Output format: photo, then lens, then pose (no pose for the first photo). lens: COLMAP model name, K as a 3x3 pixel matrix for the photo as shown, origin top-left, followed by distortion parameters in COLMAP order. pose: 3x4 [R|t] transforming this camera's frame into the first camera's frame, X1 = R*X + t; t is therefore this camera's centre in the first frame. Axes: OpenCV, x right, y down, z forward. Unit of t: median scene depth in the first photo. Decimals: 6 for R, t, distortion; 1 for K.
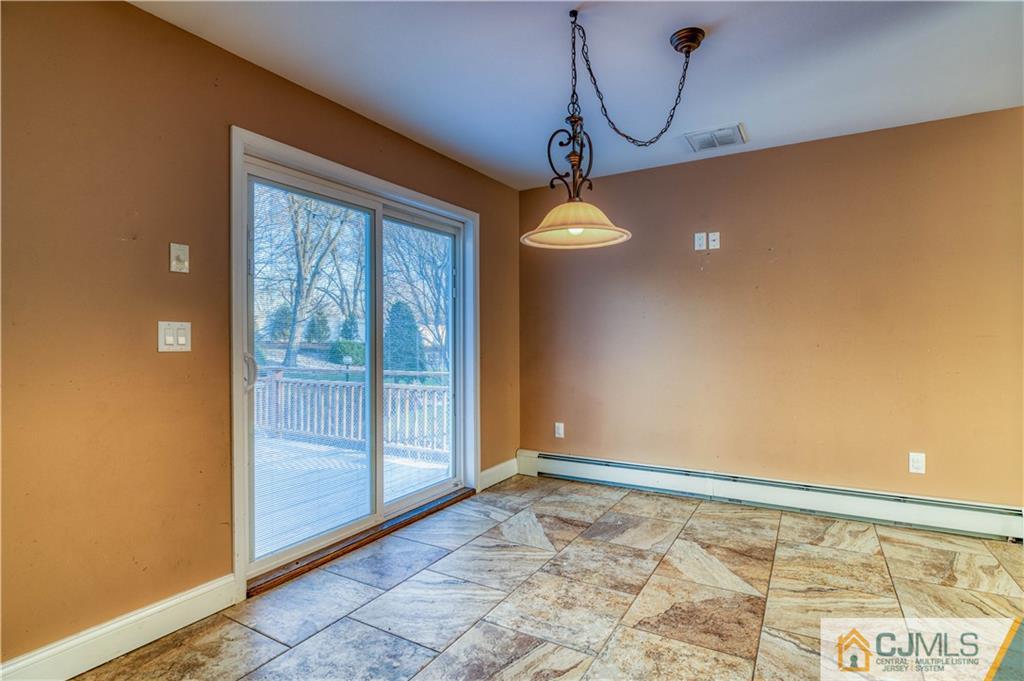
lens RADIAL K [[508.6, 0, 510.8], [0, 508.6, 335.5], [0, 0, 1]] dist [-0.012228, -0.004894]
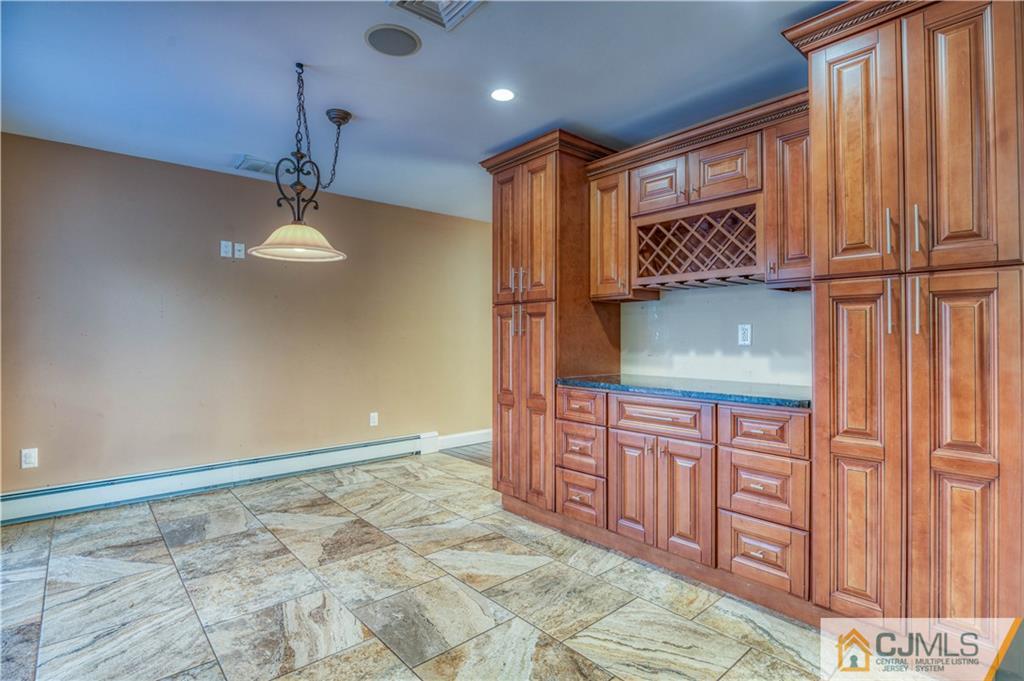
lens RADIAL K [[508.6, 0, 518.8], [0, 508.6, 335.0], [0, 0, 1]] dist [-0.012228, -0.004894]
pose [[0.303542, 0.010667, 0.952758, -0.621886], [-0.006512, 0.999937, -0.009120, 0.004177], [-0.952796, -0.003436, 0.303593, 0.105814]]
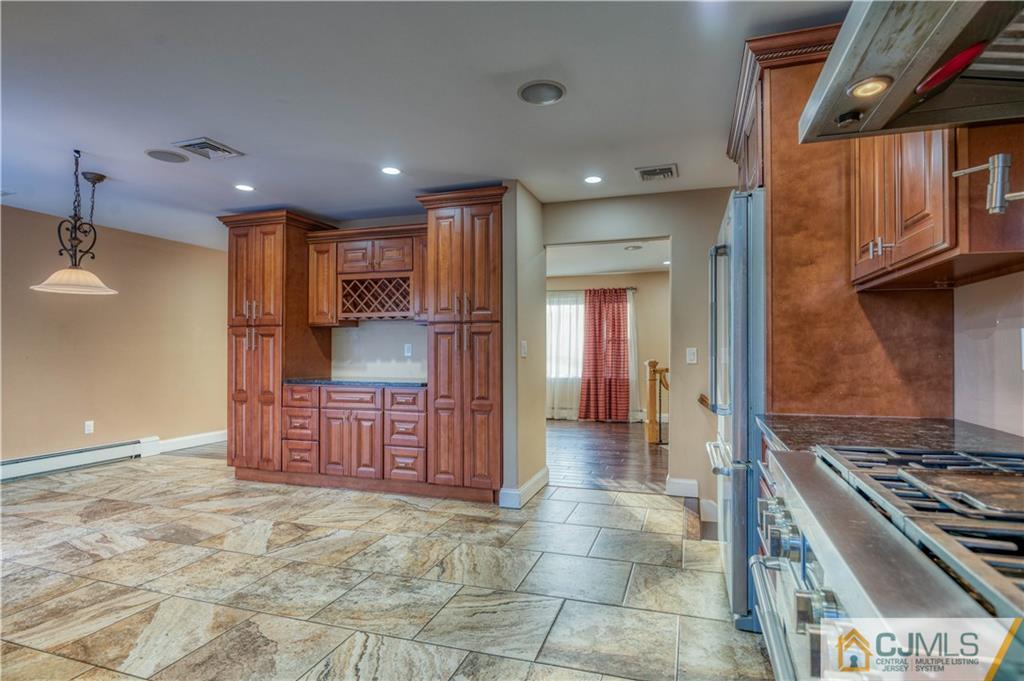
lens RADIAL K [[508.6, 0, 554.0], [0, 508.6, 349.0], [0, 0, 1]] dist [-0.012228, -0.004894]
pose [[-0.270548, 0.009874, 0.962656, -1.341886], [-0.005683, 0.999914, -0.011853, 0.006092], [-0.962690, -0.008677, -0.270468, -0.033407]]
